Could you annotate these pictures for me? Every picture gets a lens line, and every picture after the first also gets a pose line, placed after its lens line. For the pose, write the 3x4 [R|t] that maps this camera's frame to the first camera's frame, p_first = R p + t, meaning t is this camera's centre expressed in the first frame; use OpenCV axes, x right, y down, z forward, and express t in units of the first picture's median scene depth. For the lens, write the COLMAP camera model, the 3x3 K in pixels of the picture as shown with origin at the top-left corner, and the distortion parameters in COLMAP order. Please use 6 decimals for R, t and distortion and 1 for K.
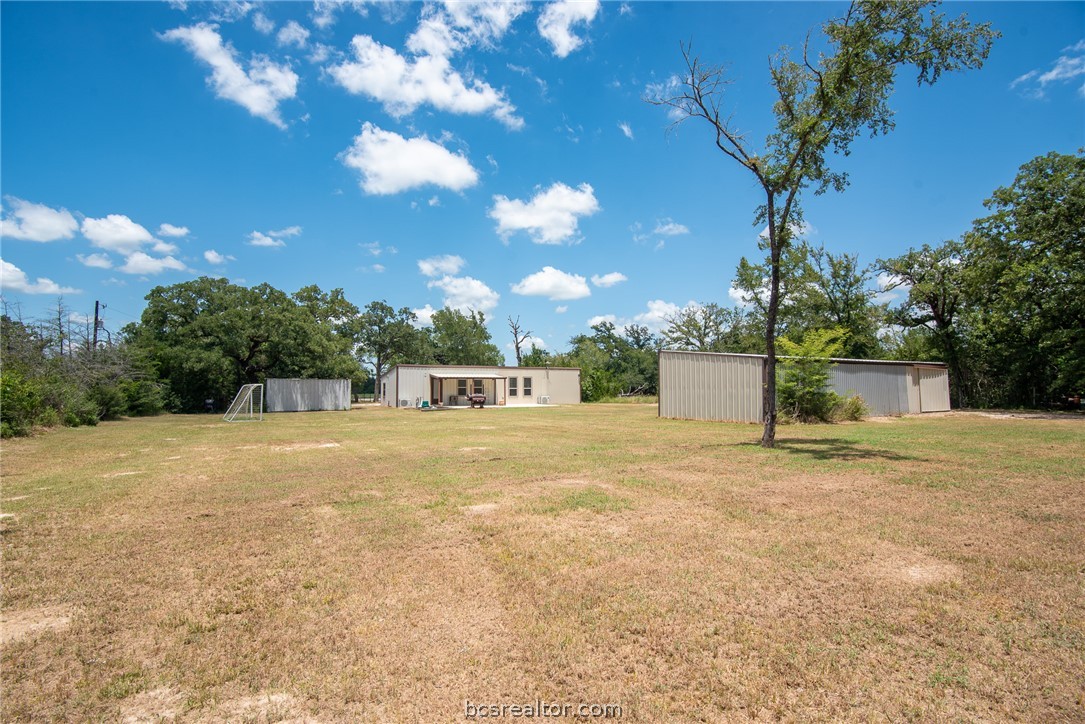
lens RADIAL K [[543.1, 0, 539.8], [0, 543.1, 358.3], [0, 0, 1]] dist [-0.018550, -0.000166]
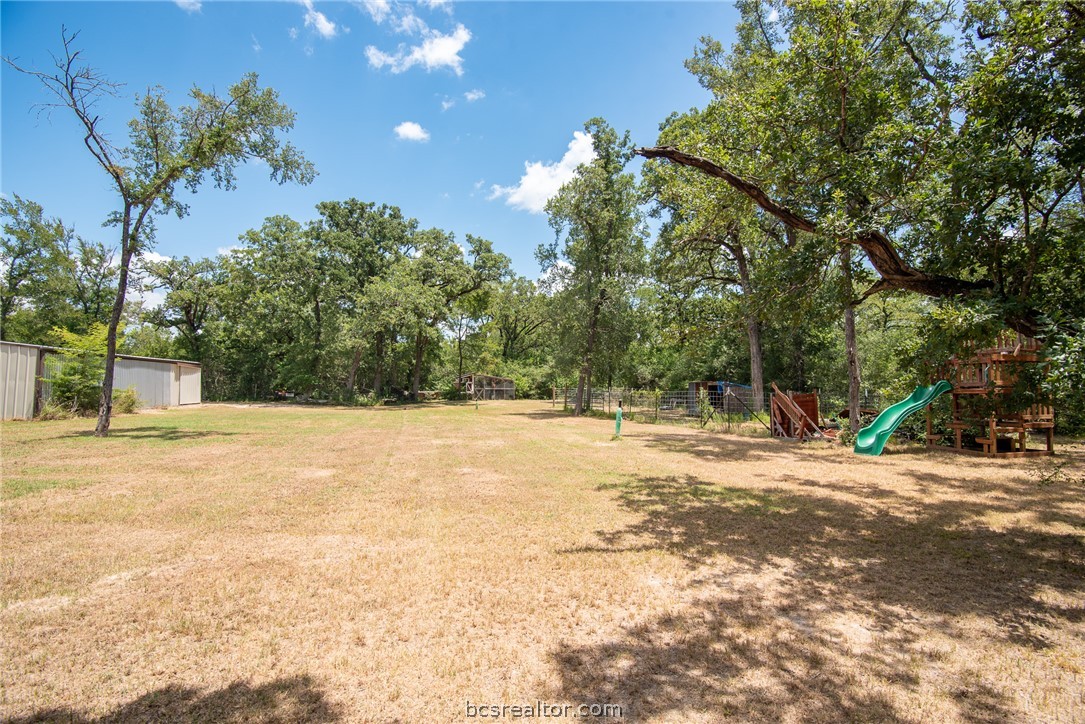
lens RADIAL K [[543.1, 0, 539.8], [0, 543.1, 358.3], [0, 0, 1]] dist [-0.018550, -0.000166]
pose [[0.289653, 0.057926, 0.955377, -0.172524], [-0.066068, 0.996996, -0.040419, -0.002330], [-0.954849, -0.051412, 0.292610, -0.063121]]
